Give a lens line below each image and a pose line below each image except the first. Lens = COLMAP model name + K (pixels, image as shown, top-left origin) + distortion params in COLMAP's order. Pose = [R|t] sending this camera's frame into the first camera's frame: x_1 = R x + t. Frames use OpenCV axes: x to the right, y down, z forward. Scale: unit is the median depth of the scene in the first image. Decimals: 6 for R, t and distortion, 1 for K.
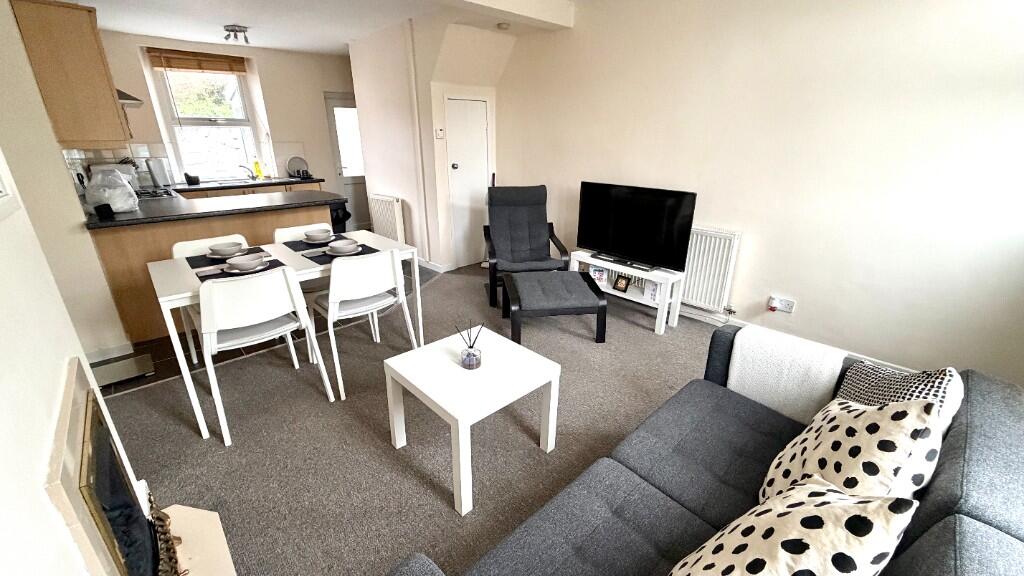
lens RADIAL K [[404.0, 0, 507.2], [0, 404.0, 287.0], [0, 0, 1]] dist [0.000028, 0.000049]
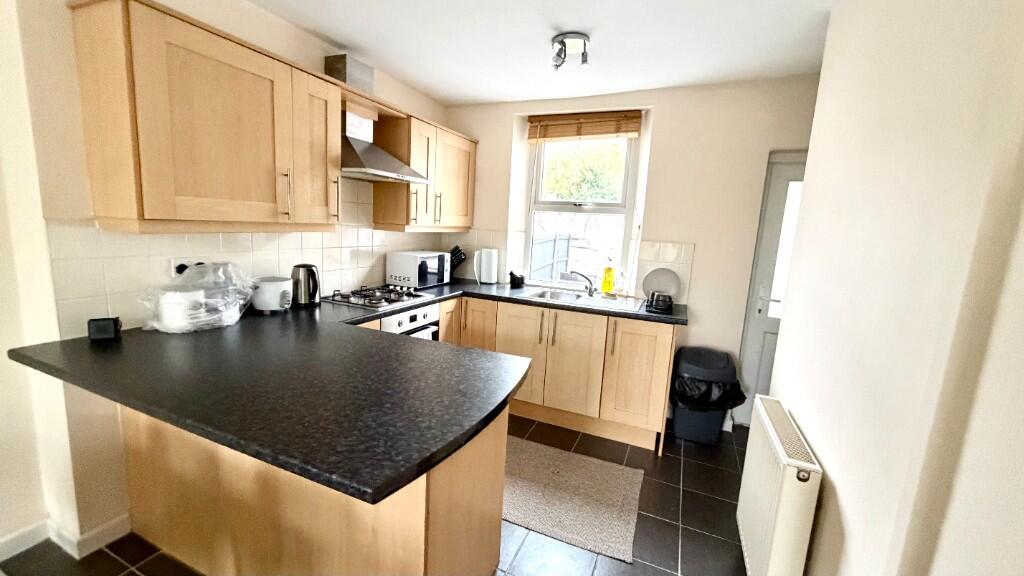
lens RADIAL K [[404.0, 0, 507.8], [0, 404.0, 285.9], [0, 0, 1]] dist [0.000028, 0.000049]
pose [[0.401260, 0.172795, -0.899518, -0.135026], [-0.365611, 0.930636, 0.015680, -0.260397], [0.839833, 0.322581, 0.436603, 0.668691]]
